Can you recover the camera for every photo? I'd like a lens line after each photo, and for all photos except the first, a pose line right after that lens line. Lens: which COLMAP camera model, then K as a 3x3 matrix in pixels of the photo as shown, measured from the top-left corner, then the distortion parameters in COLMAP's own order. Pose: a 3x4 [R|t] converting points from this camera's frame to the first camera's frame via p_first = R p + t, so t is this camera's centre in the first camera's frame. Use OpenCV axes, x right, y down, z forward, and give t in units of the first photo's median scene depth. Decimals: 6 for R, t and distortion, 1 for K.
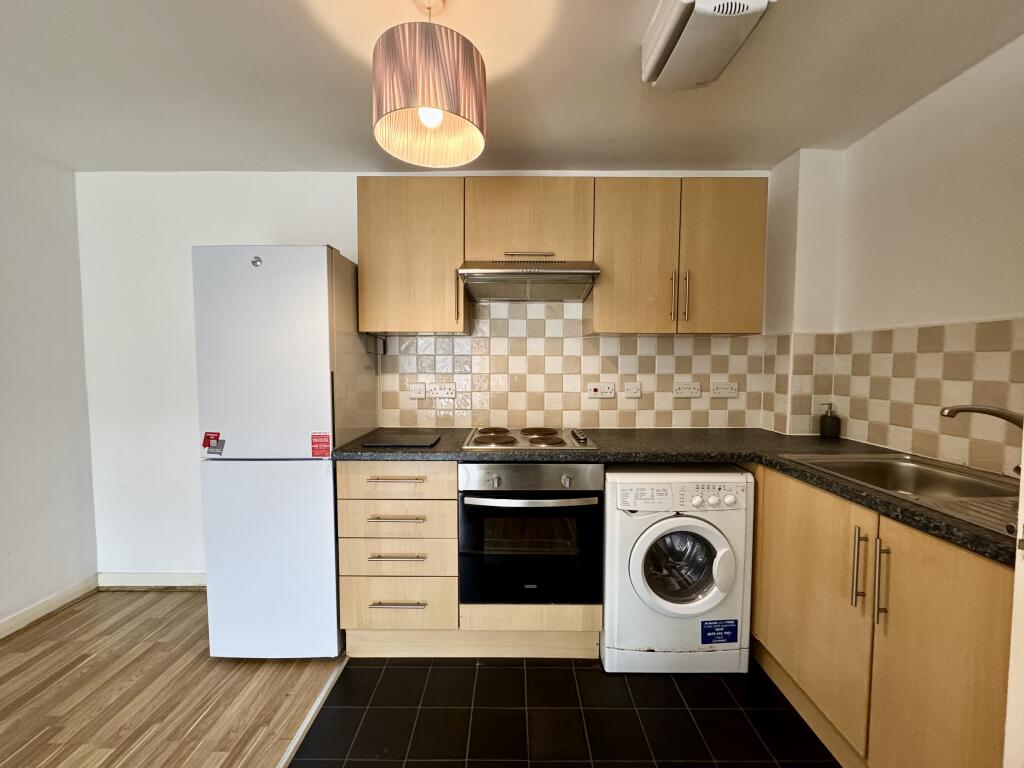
lens RADIAL K [[406.3, 0, 508.5], [0, 406.3, 385.1], [0, 0, 1]] dist [-0.001635, 0.000026]
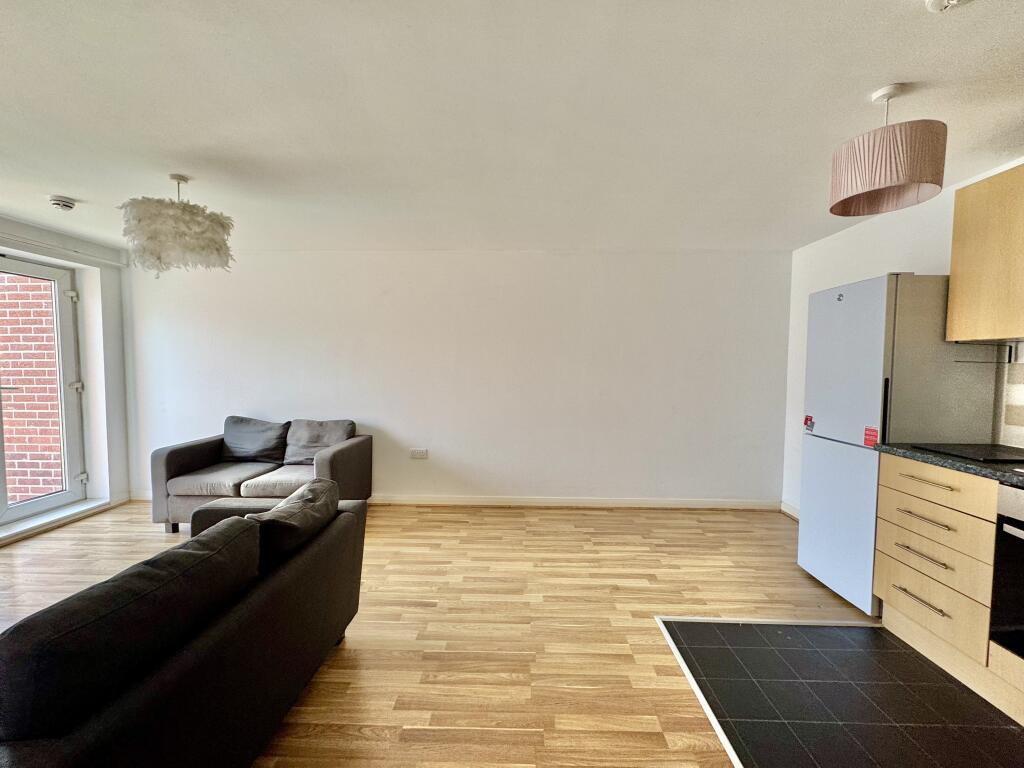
lens RADIAL K [[406.3, 0, 514.9], [0, 406.3, 382.9], [0, 0, 1]] dist [-0.001635, 0.000026]
pose [[-0.008841, 0.044671, -0.998963, 0.746362], [-0.064734, 0.996881, 0.045150, -0.002470], [0.997863, 0.065066, -0.005922, -0.083607]]
